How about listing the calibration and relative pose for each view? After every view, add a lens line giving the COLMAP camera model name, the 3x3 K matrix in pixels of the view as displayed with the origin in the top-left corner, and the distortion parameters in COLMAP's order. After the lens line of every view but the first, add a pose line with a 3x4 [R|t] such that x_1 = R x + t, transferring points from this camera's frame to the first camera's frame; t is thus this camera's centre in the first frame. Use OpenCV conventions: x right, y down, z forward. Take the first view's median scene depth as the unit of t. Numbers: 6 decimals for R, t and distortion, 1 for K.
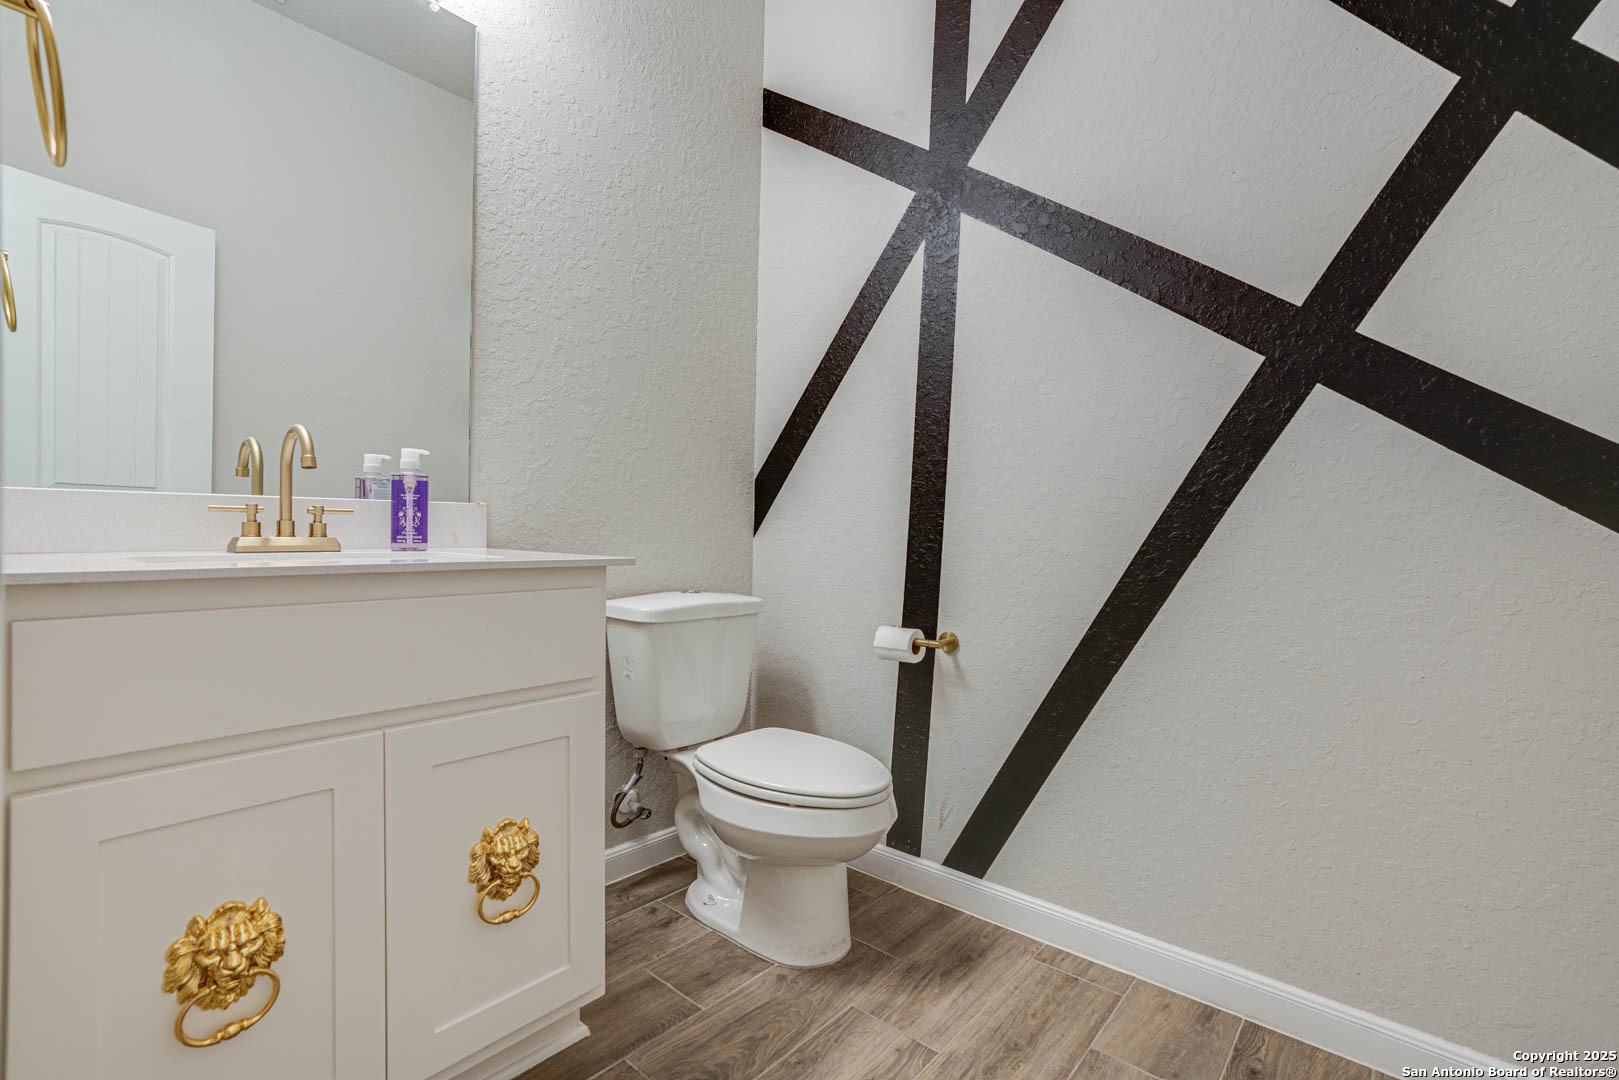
lens RADIAL K [[780.5, 0, 796.3], [0, 780.5, 540.3], [0, 0, 1]] dist [-0.038975, 0.019448]
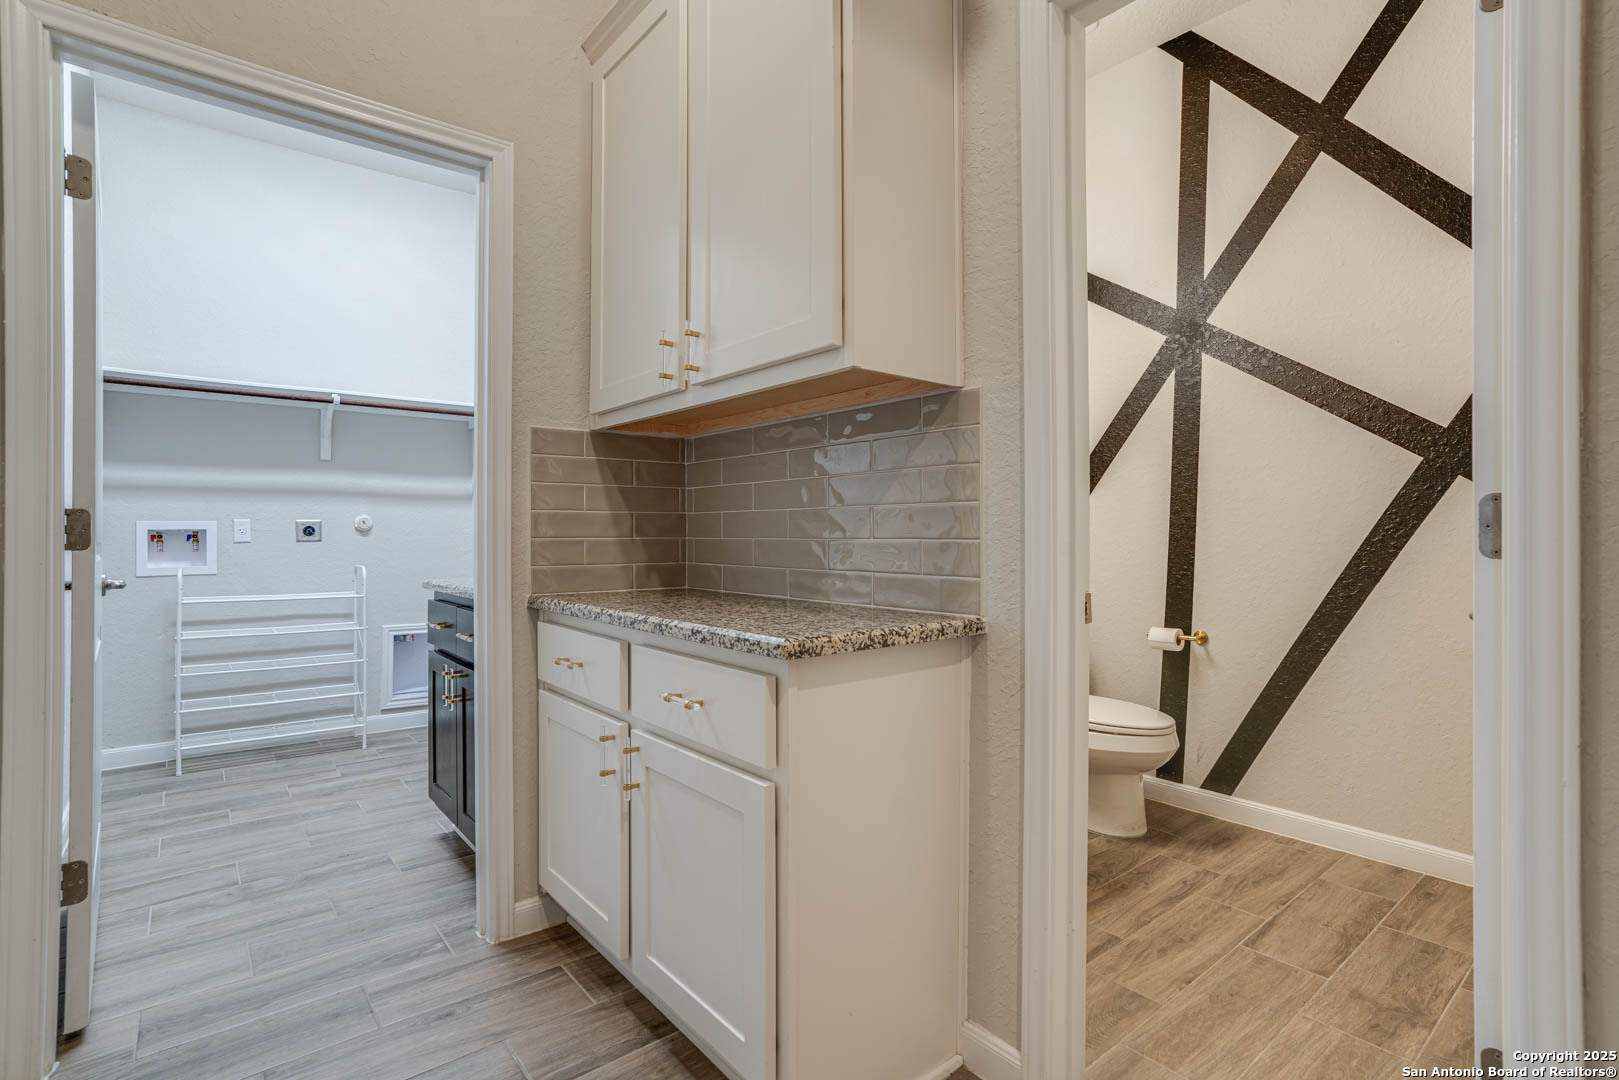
lens RADIAL K [[780.5, 0, 799.6], [0, 780.5, 528.7], [0, 0, 1]] dist [-0.038975, 0.019448]
pose [[0.982565, -0.020902, -0.184739, -0.294462], [0.016399, 0.999531, -0.025869, -0.054756], [0.185193, 0.022389, 0.982447, -0.632900]]
